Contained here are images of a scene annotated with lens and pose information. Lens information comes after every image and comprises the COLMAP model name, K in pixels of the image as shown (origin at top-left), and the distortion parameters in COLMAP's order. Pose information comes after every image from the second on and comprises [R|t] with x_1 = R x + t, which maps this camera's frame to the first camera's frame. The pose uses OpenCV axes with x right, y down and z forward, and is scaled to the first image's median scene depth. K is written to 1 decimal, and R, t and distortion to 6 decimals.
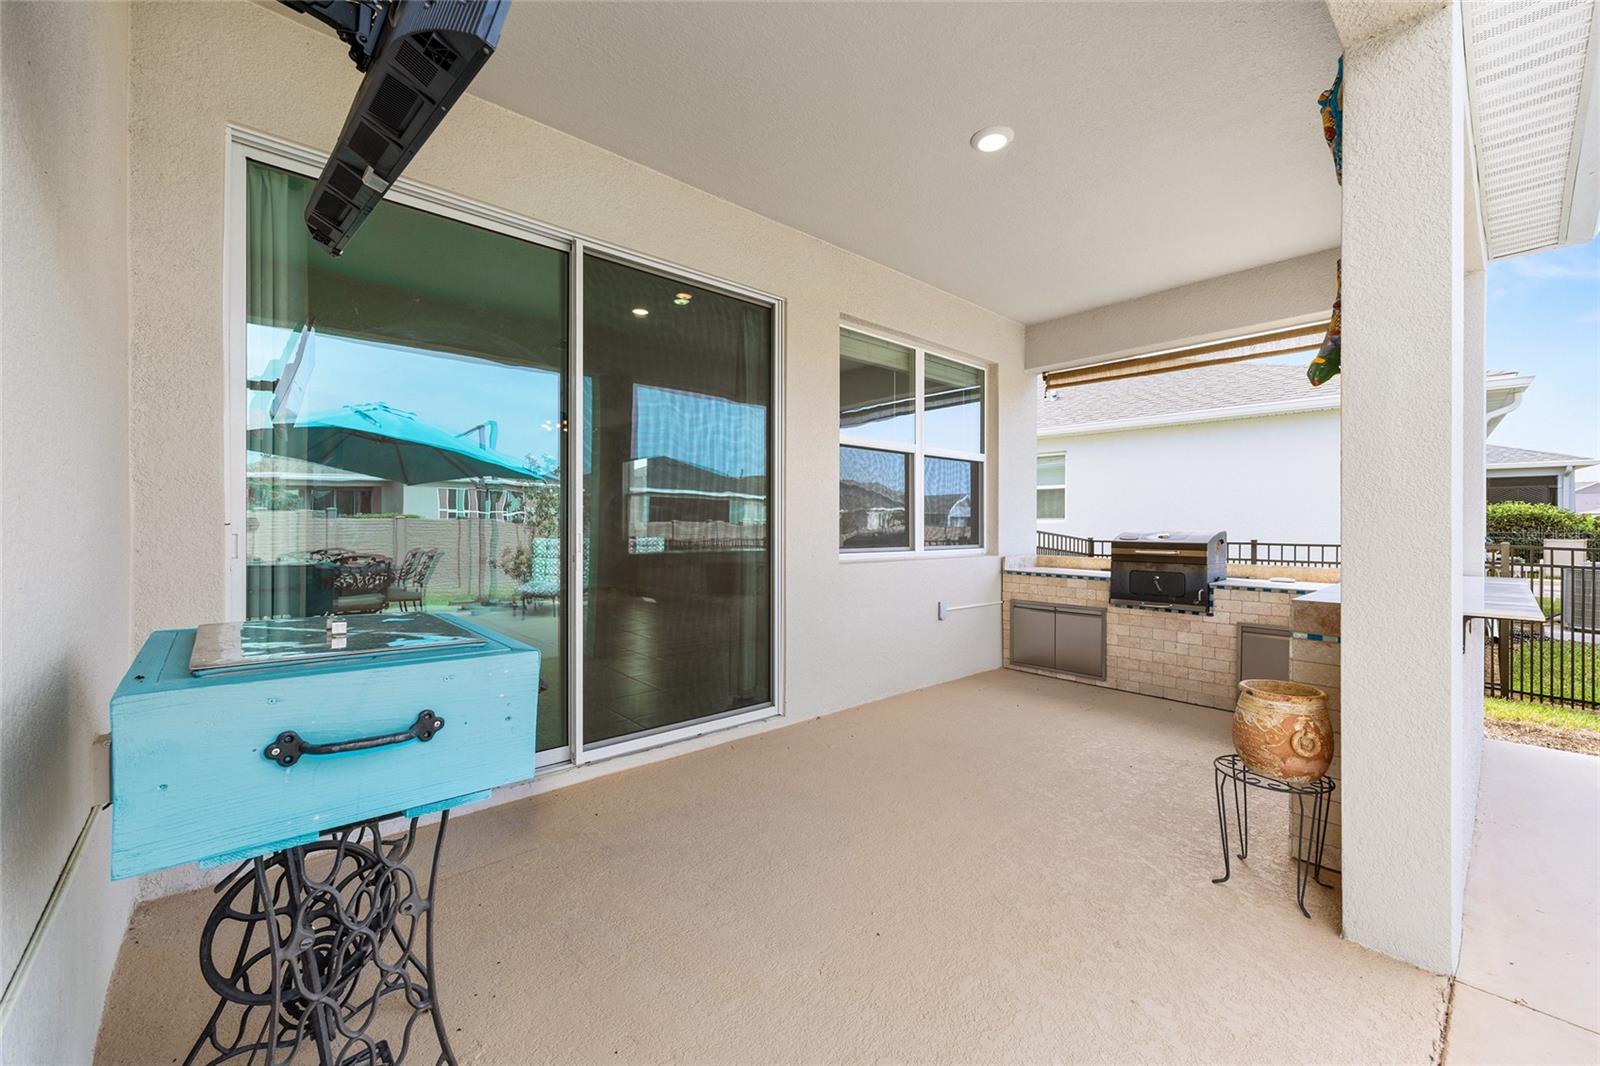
lens RADIAL K [[639.8, 0, 800.0], [0, 639.8, 533.0], [0, 0, 1]] dist [-0.001677, -0.000066]
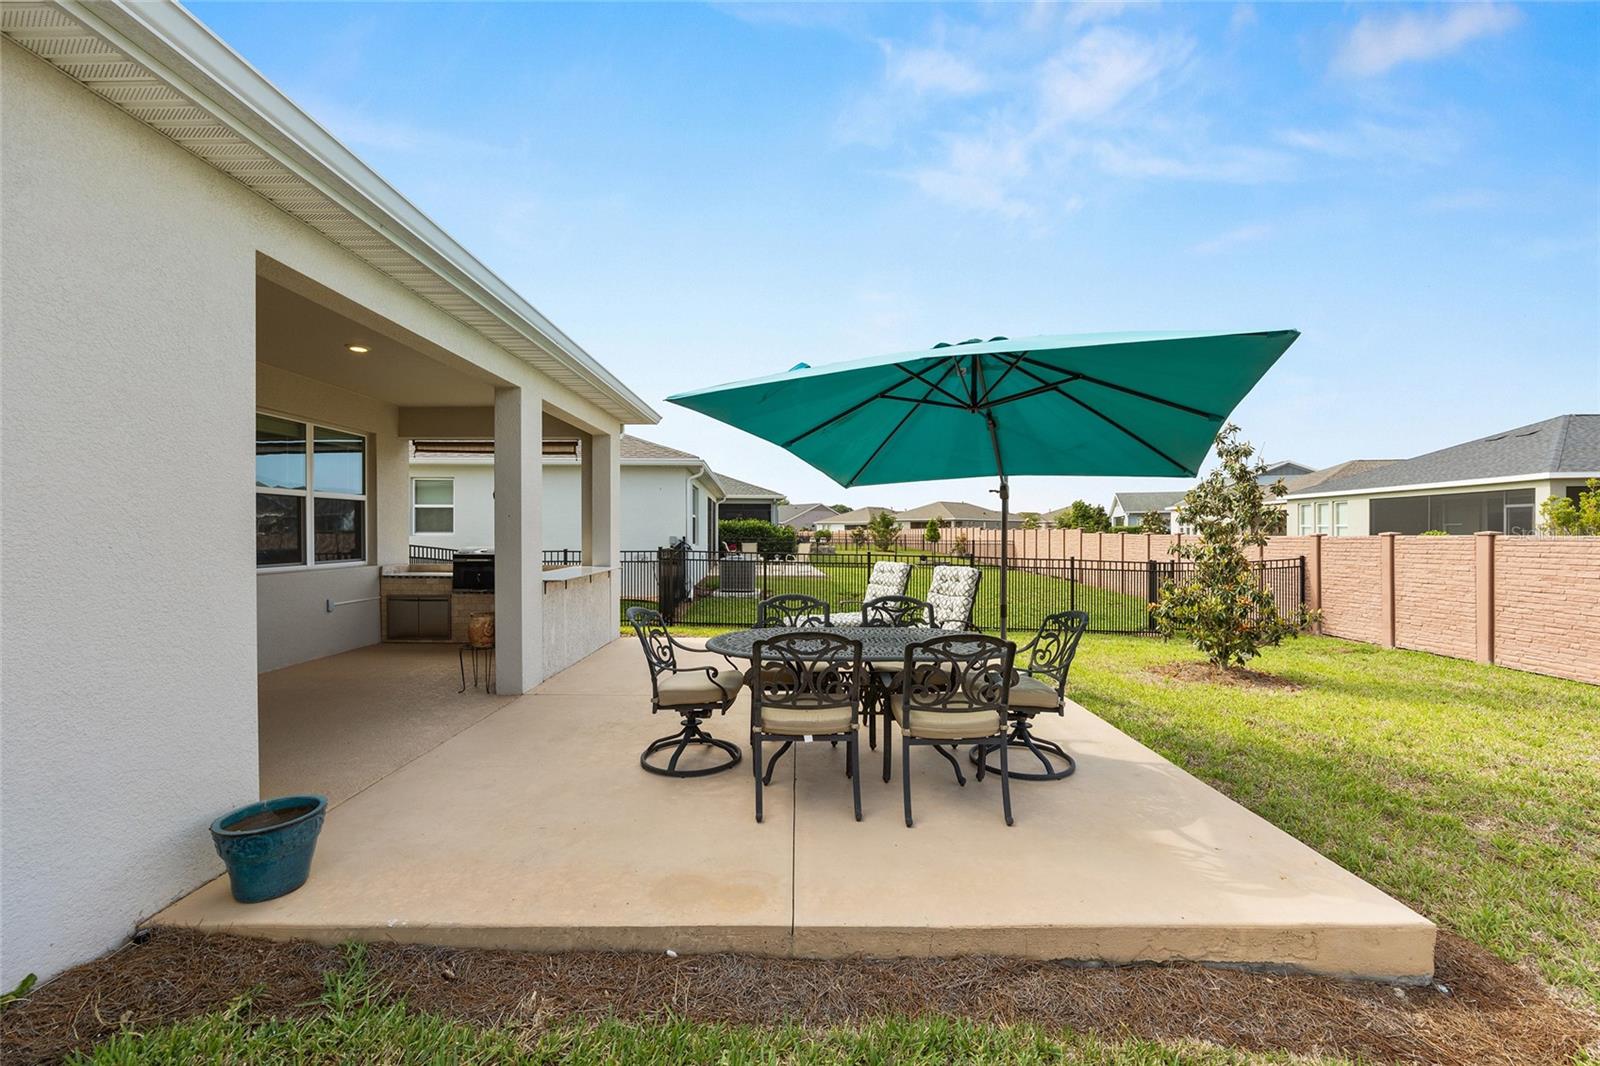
lens RADIAL K [[643.9, 0, 800.0], [0, 643.9, 533.0], [0, 0, 1]] dist [0.002031, 0.000072]
pose [[0.666680, -0.003373, 0.745337, -0.143276], [0.007304, 0.999971, -0.002008, -0.029267], [-0.745308, 0.006783, 0.666685, -0.705525]]
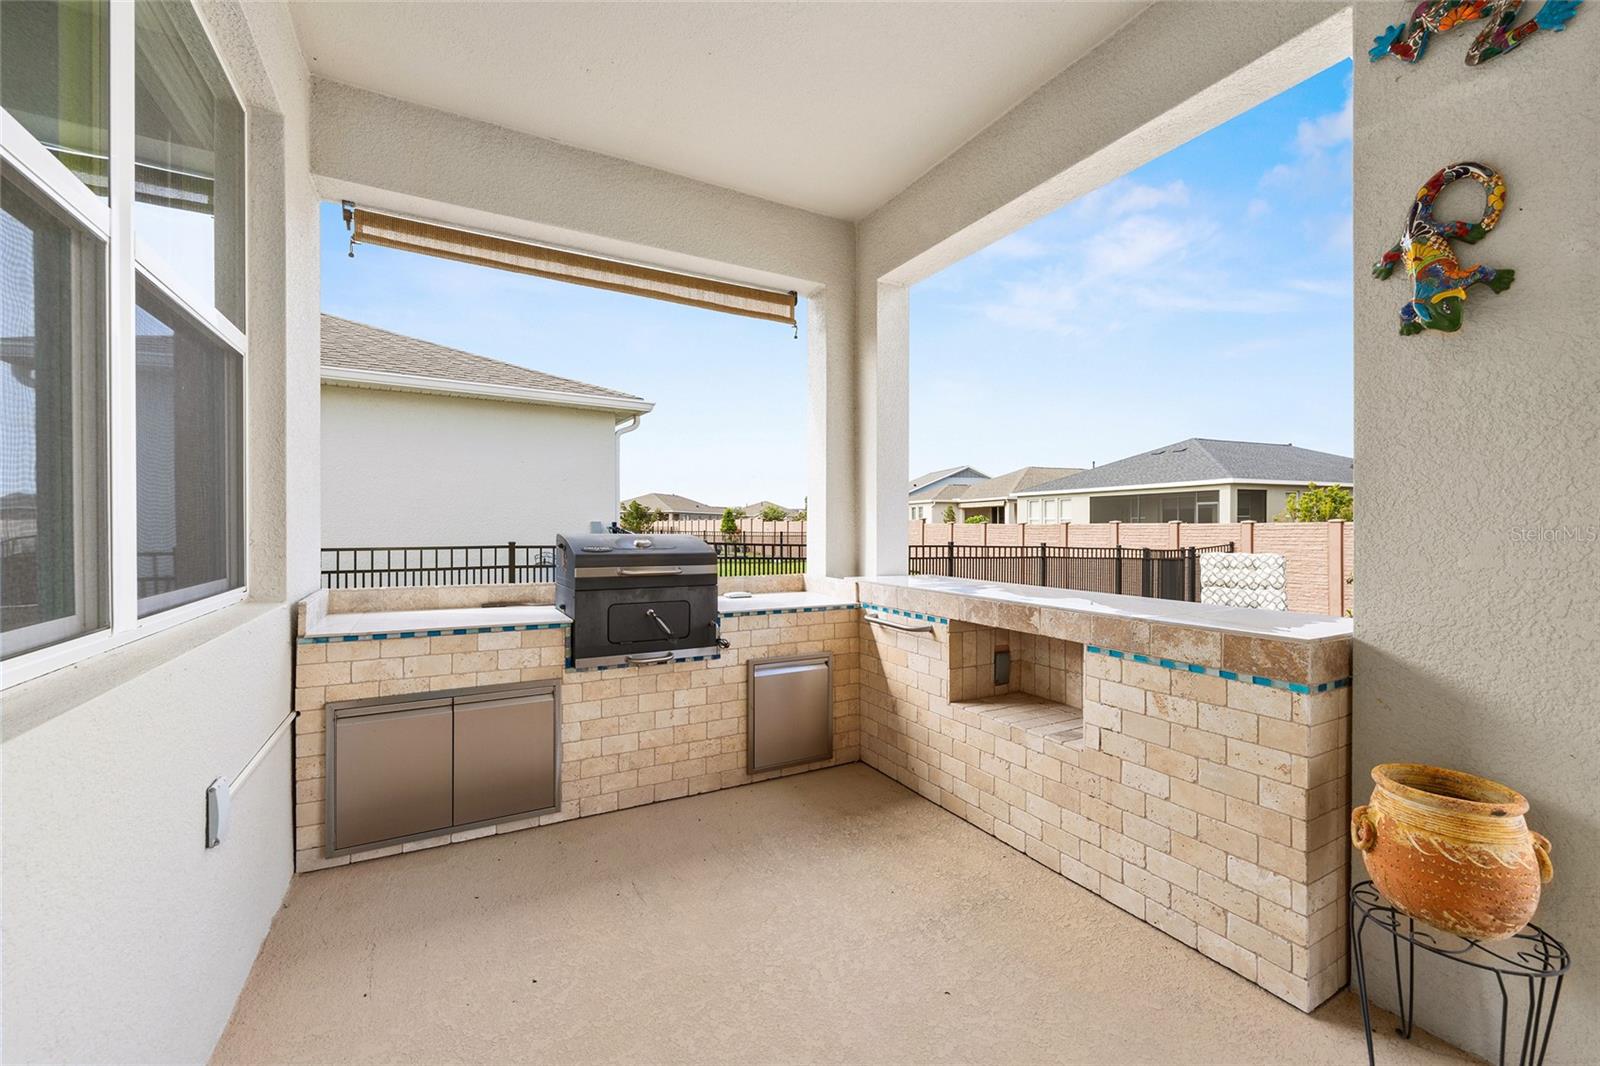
lens RADIAL K [[639.7, 0, 802.9], [0, 639.7, 527.6], [0, 0, 1]] dist [-0.001442, -0.000066]
pose [[0.219385, -0.003894, 0.975631, -0.007766], [0.006564, 0.999975, 0.002515, -0.009947], [-0.975616, 0.005852, 0.219405, 0.614495]]
